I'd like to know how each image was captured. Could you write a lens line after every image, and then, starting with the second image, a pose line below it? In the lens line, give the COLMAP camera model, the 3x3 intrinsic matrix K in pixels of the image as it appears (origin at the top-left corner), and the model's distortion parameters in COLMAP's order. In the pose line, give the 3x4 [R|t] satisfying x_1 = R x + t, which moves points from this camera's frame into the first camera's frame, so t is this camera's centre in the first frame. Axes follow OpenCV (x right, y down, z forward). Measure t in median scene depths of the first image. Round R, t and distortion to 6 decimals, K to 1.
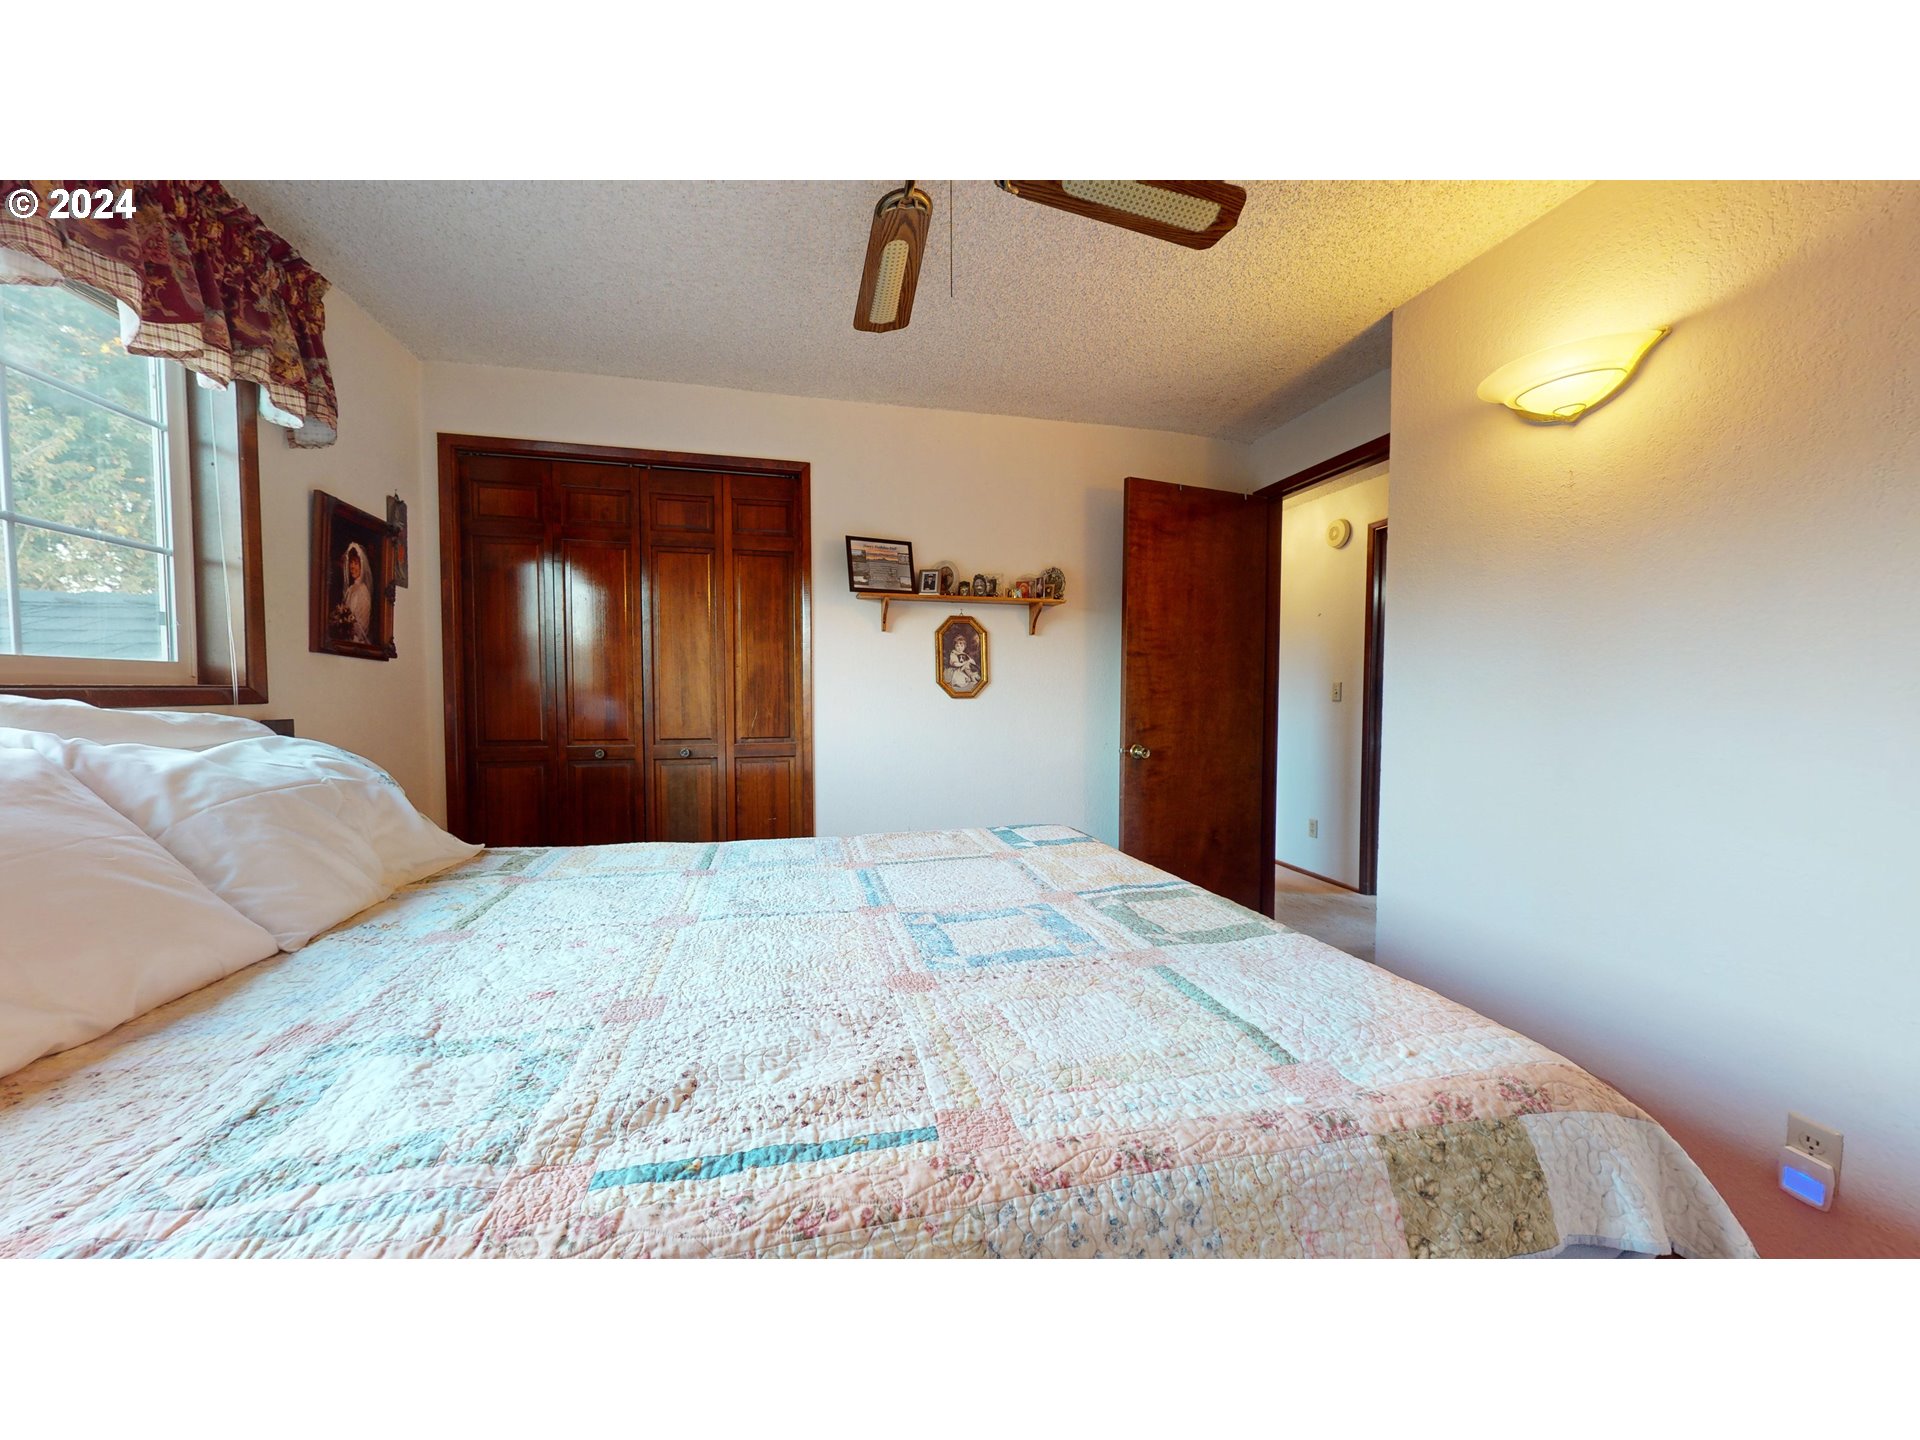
lens RADIAL K [[706.2, 0, 966.4], [0, 706.2, 723.5], [0, 0, 1]] dist [-0.004211, -0.000444]
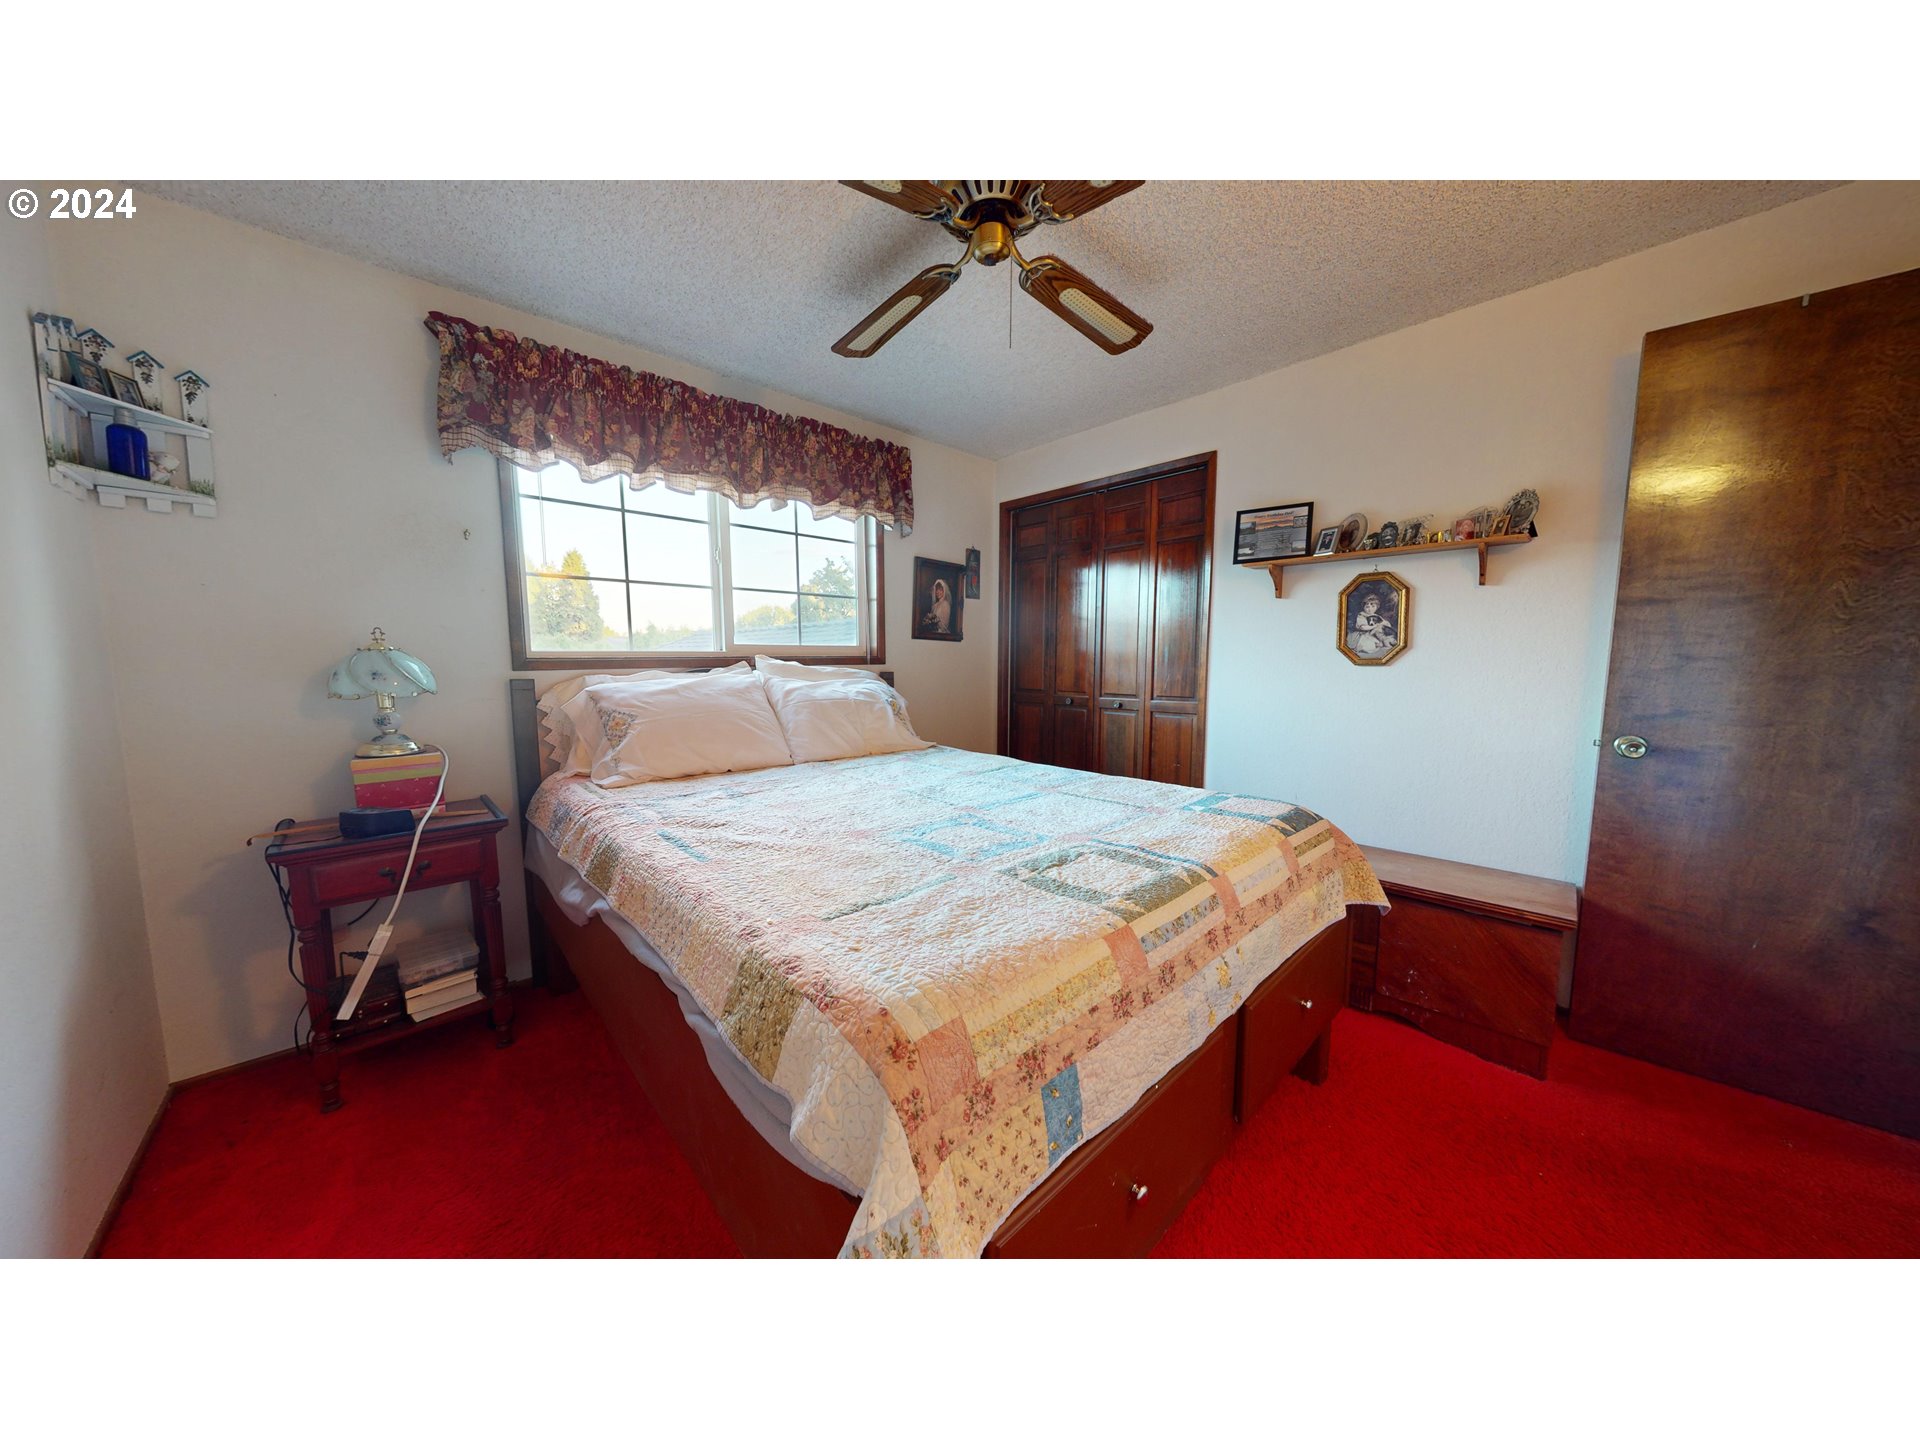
lens RADIAL K [[619.8, 0, 965.4], [0, 619.8, 721.2], [0, 0, 1]] dist [-0.001146, -0.000049]
pose [[0.486225, 0.087939, -0.869398, 0.472907], [-0.036900, 0.996102, 0.080118, -0.009946], [0.873054, -0.006874, 0.487574, 0.181096]]
